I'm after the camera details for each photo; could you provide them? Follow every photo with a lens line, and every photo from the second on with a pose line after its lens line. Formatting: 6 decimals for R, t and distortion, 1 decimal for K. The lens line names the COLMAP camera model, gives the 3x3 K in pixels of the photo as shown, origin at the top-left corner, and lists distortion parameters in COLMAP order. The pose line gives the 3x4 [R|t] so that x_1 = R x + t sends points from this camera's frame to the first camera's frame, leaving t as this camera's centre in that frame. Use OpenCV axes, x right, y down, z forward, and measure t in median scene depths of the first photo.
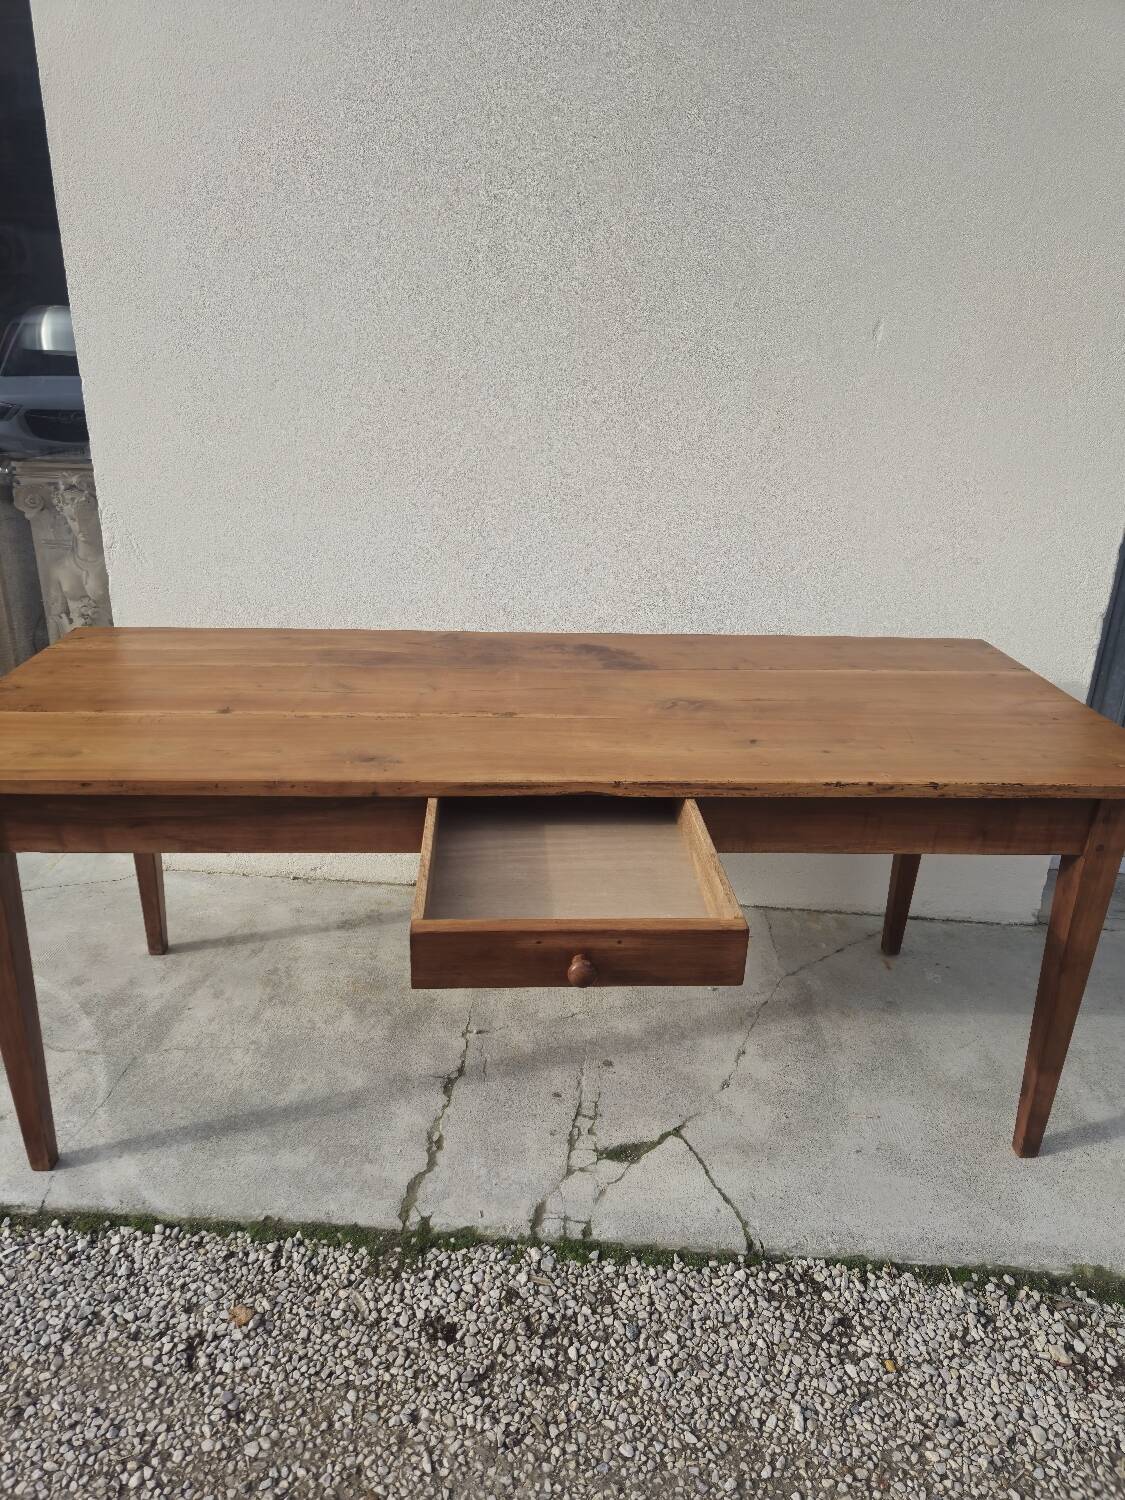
lens RADIAL K [[1003.6, 0, 559.9], [0, 1003.6, 746.5], [0, 0, 1]] dist [0.081126, -0.063769]
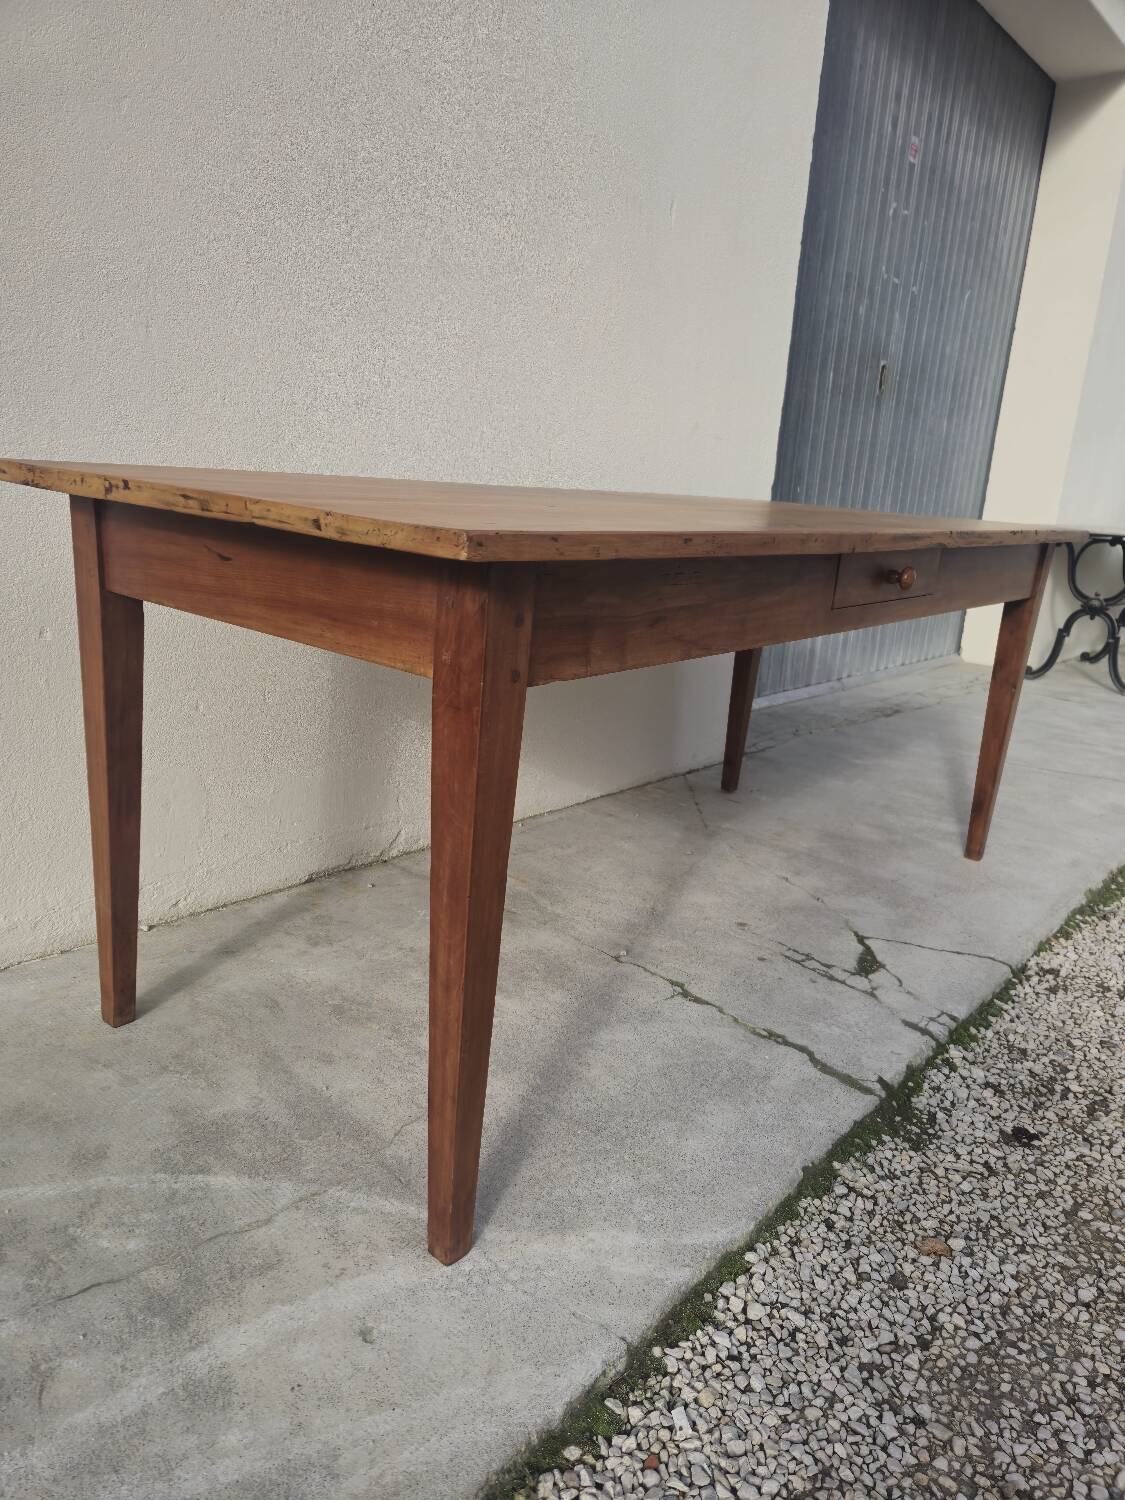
lens RADIAL K [[1003.2, 0, 559.4], [0, 1003.2, 753.9], [0, 0, 1]] dist [0.070458, -0.053825]
pose [[0.616265, -0.197871, 0.762276, -0.969868], [0.234542, 0.970114, 0.062205, 0.076896], [-0.751802, 0.140451, 0.644257, 0.645484]]
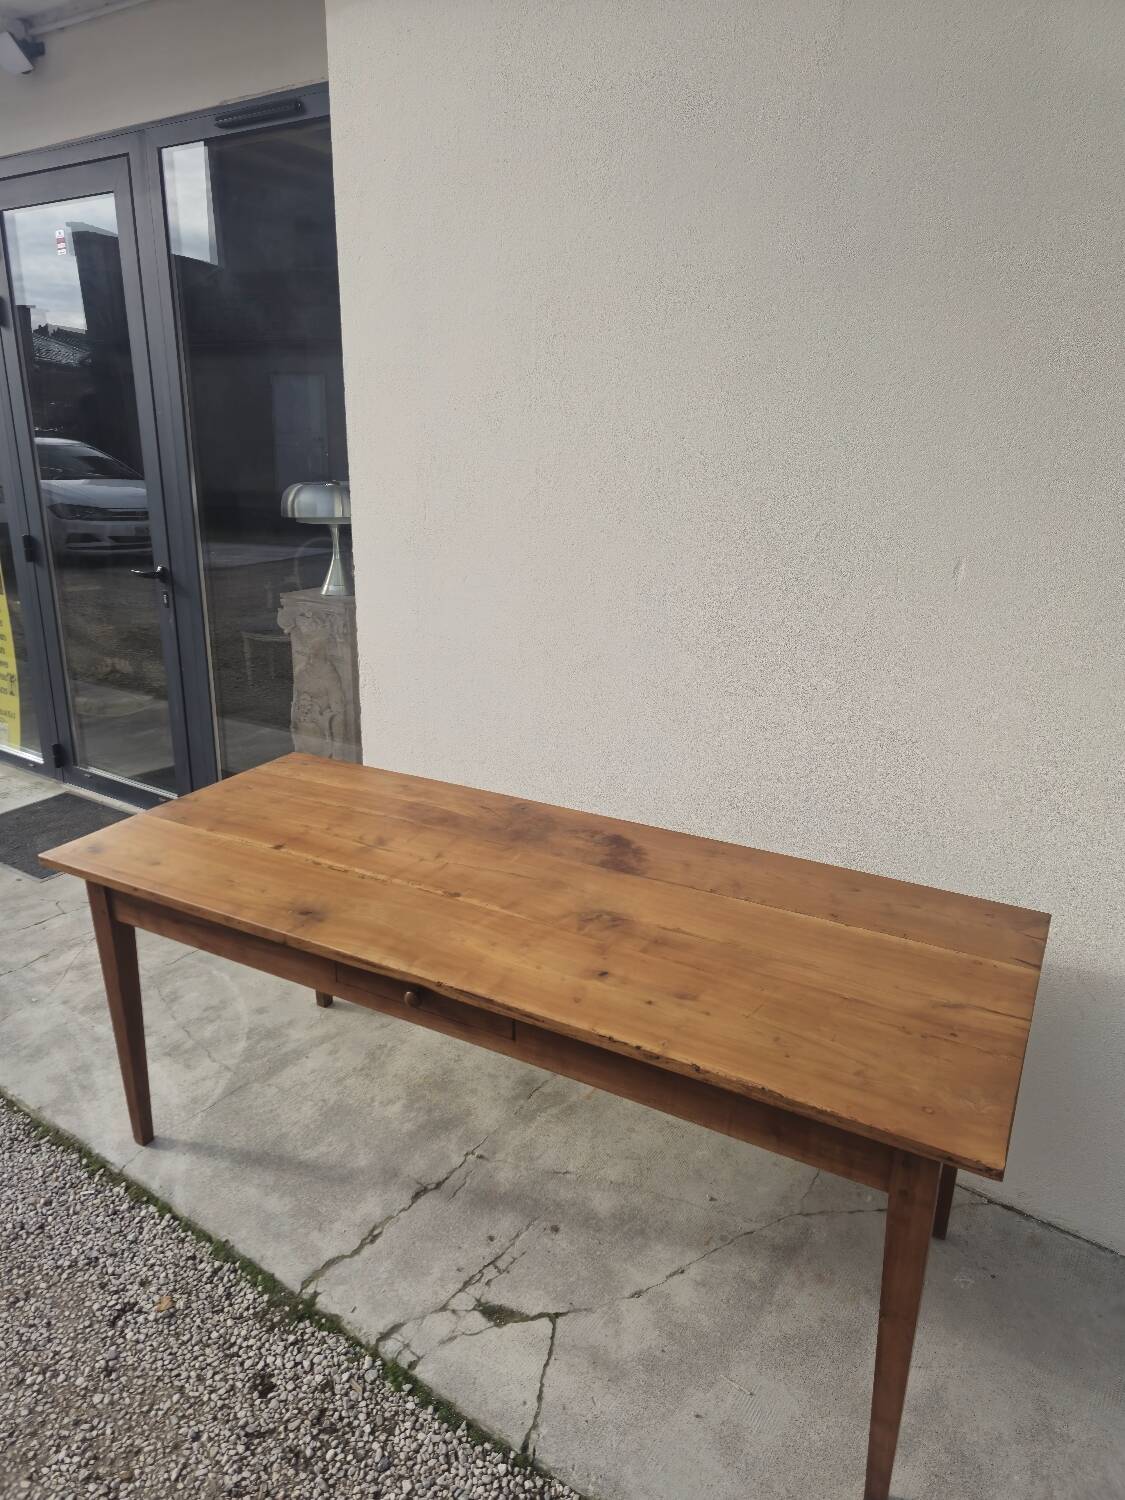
lens RADIAL K [[1003.6, 0, 559.9], [0, 1003.6, 746.5], [0, 0, 1]] dist [0.081126, -0.063769]
pose [[0.849677, 0.146313, -0.506598, 0.678788], [-0.178598, 0.983801, -0.015412, -0.224729], [0.496137, 0.103573, 0.862045, 0.026590]]
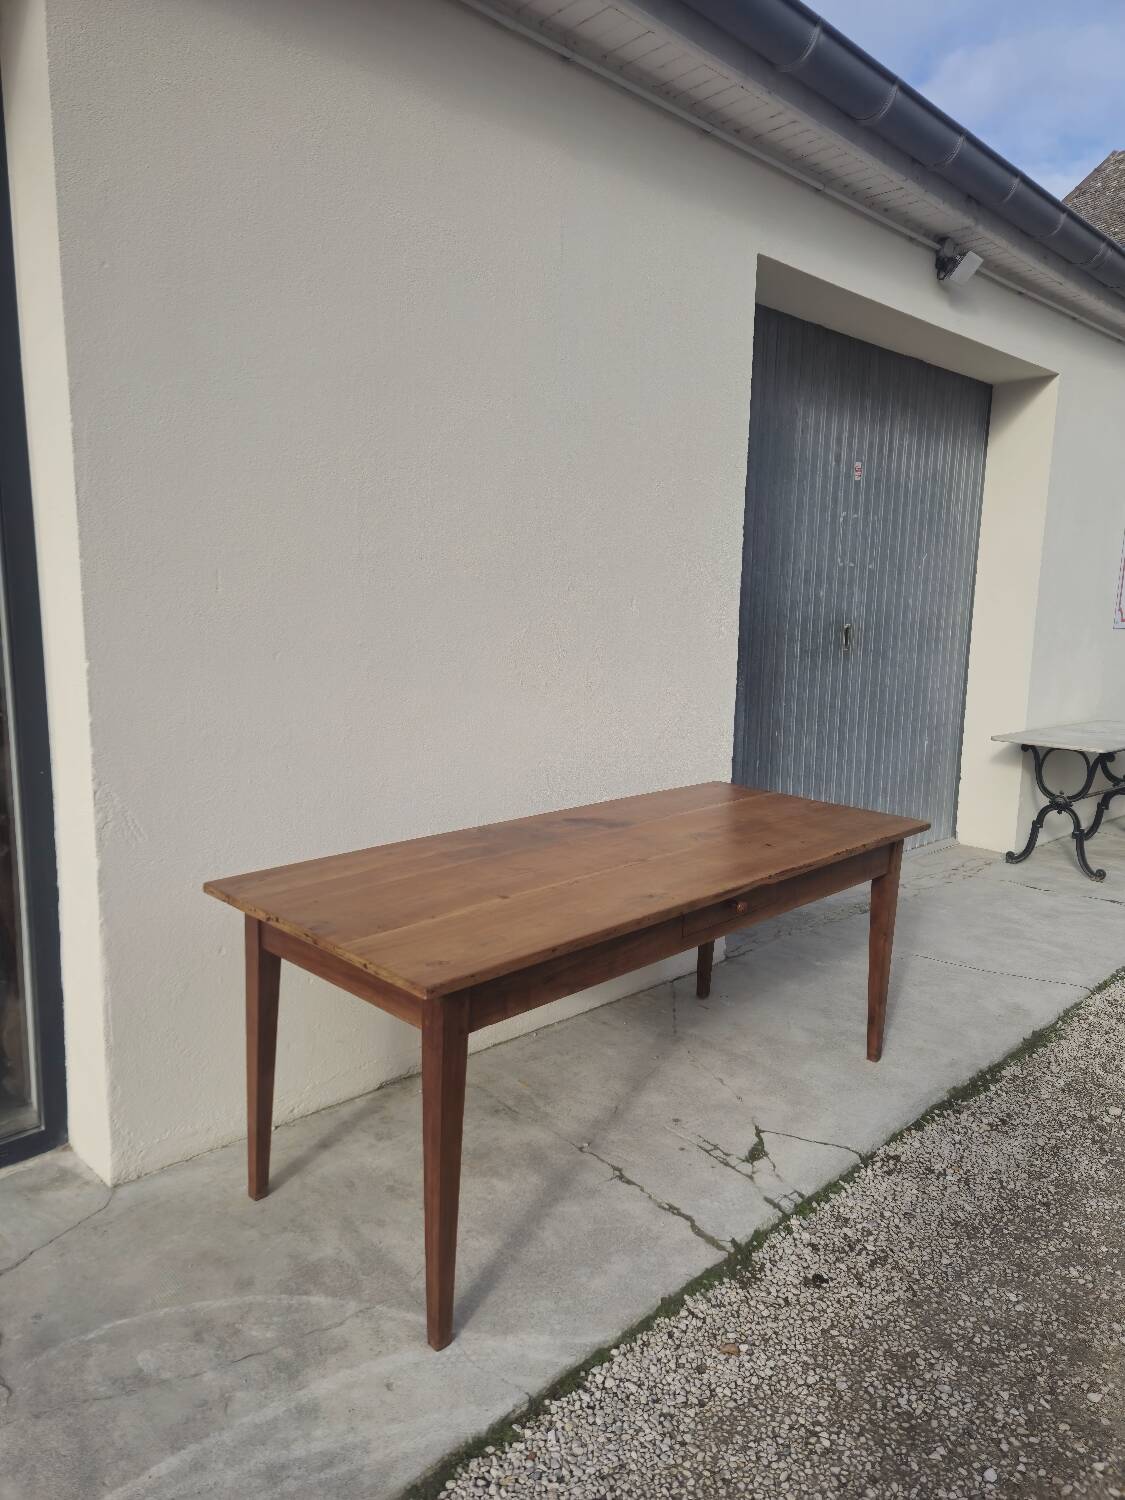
lens RADIAL K [[990.9, 0, 569.7], [0, 990.9, 750.4], [0, 0, 1]] dist [0.083586, -0.065097]
pose [[0.679028, -0.122074, 0.723891, -1.247472], [0.255888, 0.963592, -0.077532, -0.125660], [-0.688071, 0.237882, 0.685544, 0.078065]]
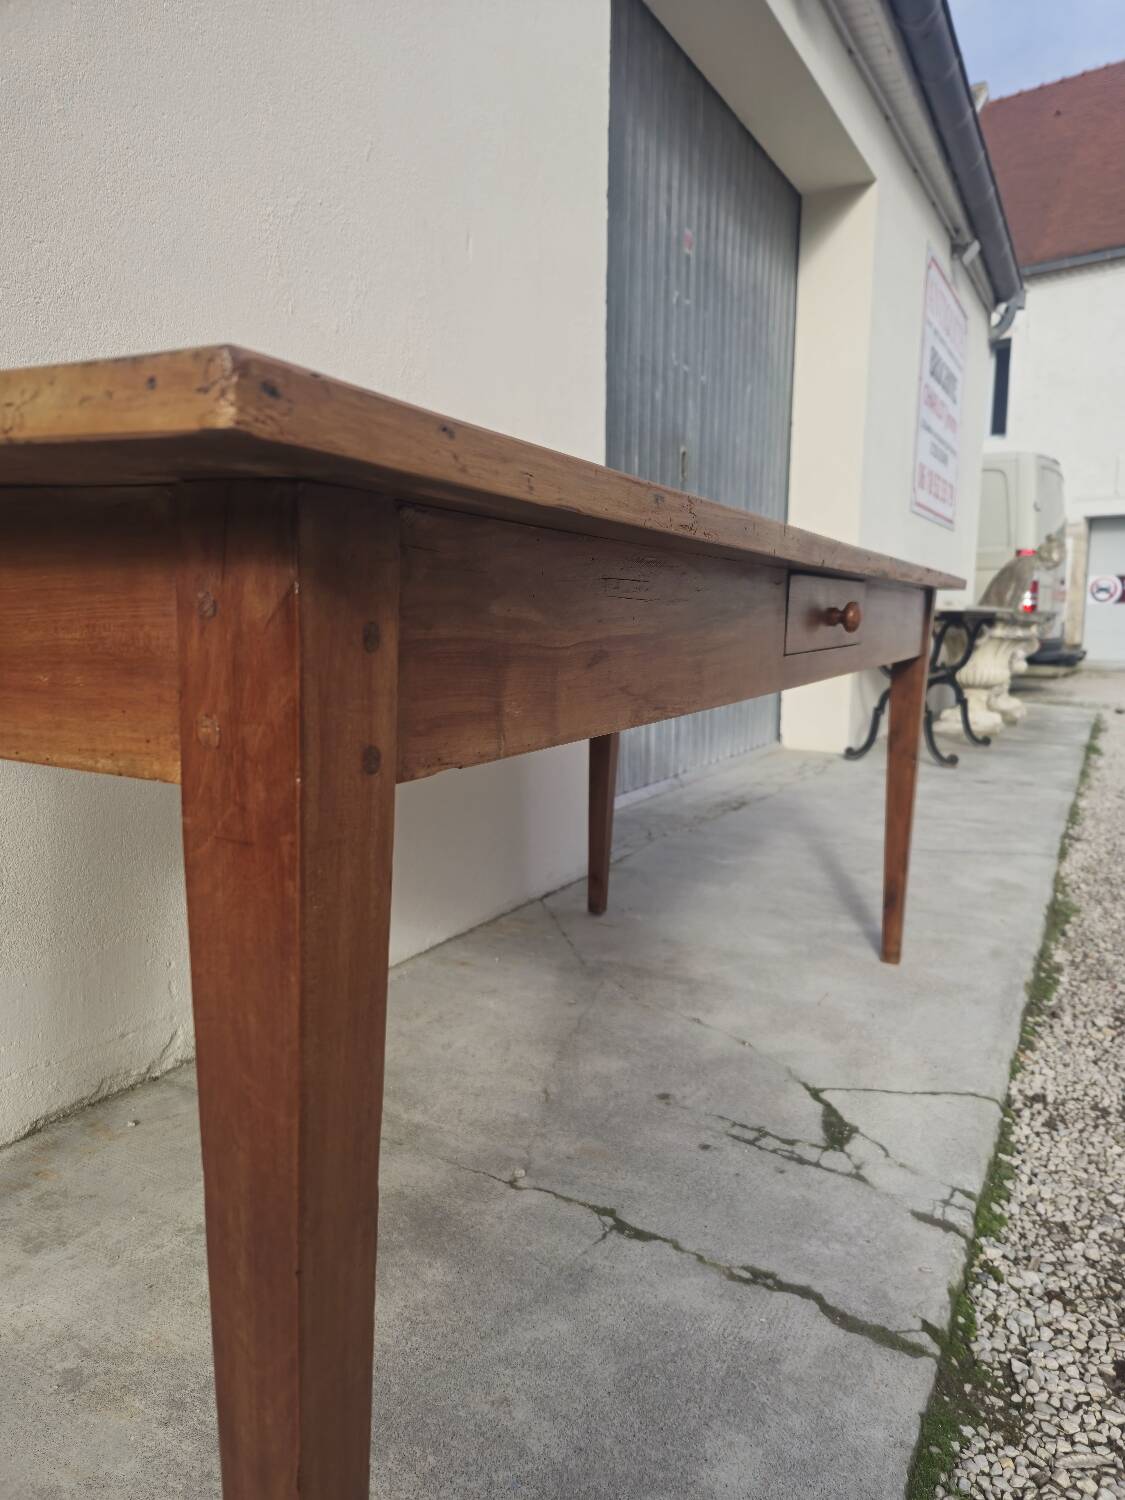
lens RADIAL K [[1007.8, 0, 573.0], [0, 1007.8, 751.9], [0, 0, 1]] dist [0.070719, -0.058723]
pose [[0.427807, -0.148702, 0.891554, -0.757217], [0.320450, 0.947256, 0.004226, 0.077388], [-0.845158, 0.283890, 0.452895, 0.857815]]
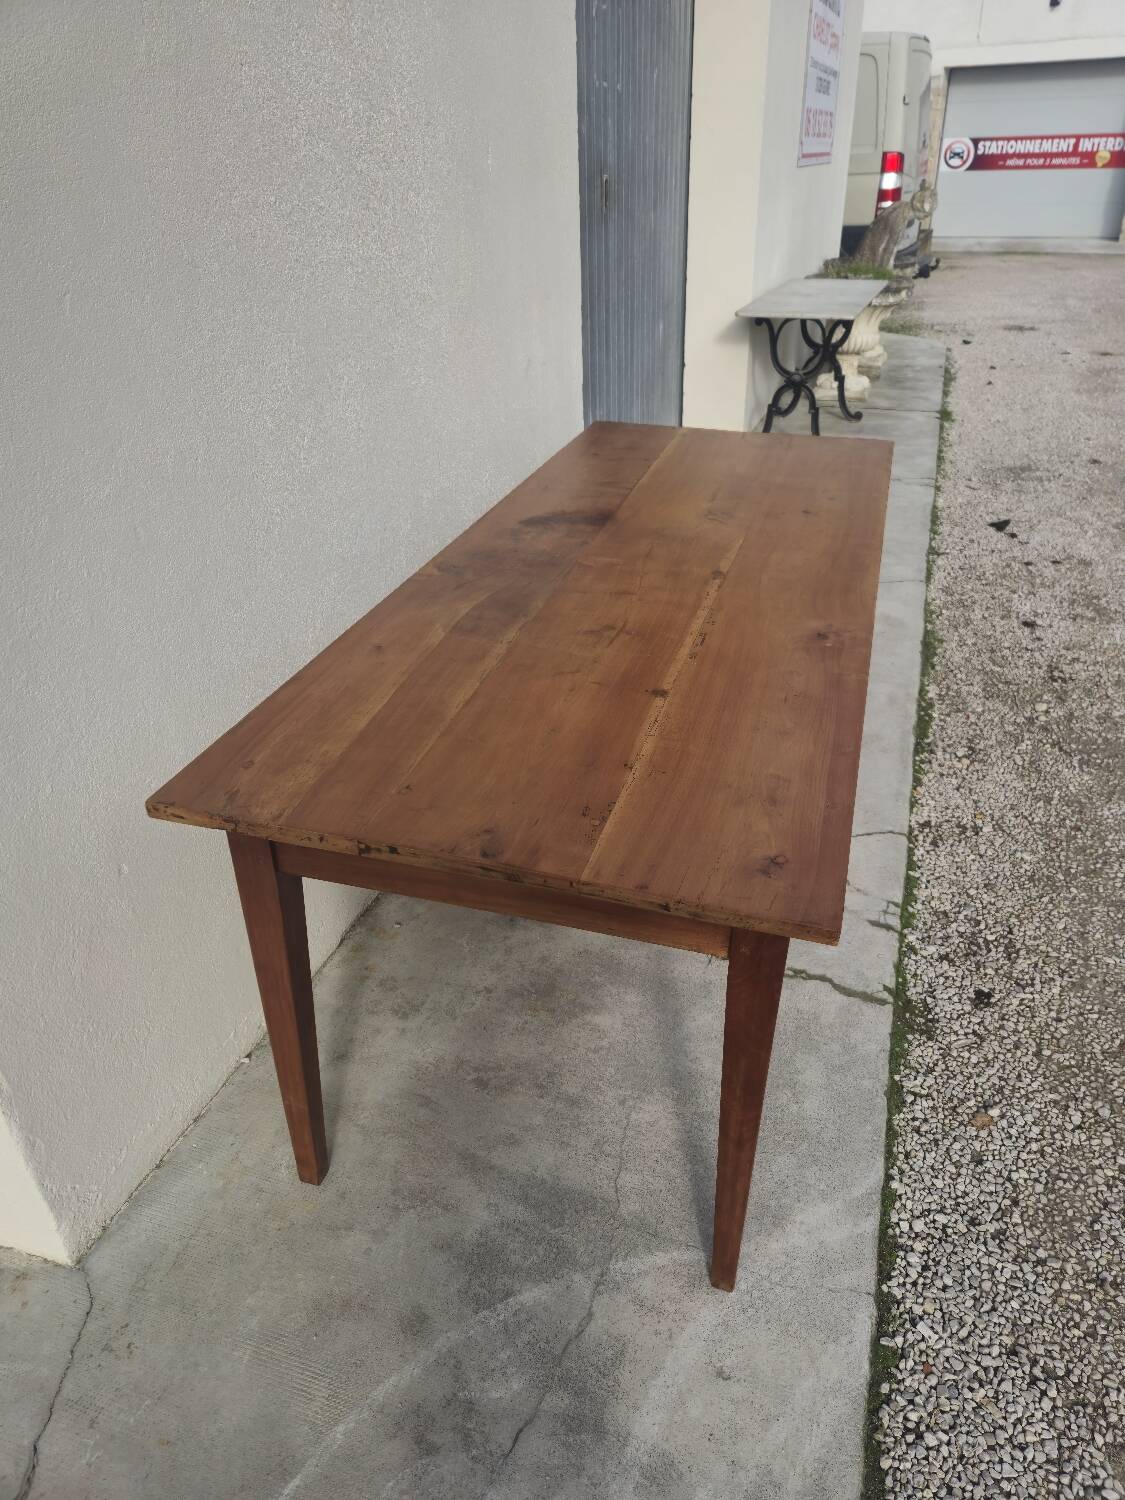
lens RADIAL K [[1004.0, 0, 585.2], [0, 1004.0, 730.7], [0, 0, 1]] dist [0.074455, -0.057874]
pose [[0.261599, -0.505706, 0.822087, -1.103946], [0.359888, 0.841430, 0.403083, -0.410956], [-0.895570, 0.190413, 0.402115, 0.833879]]
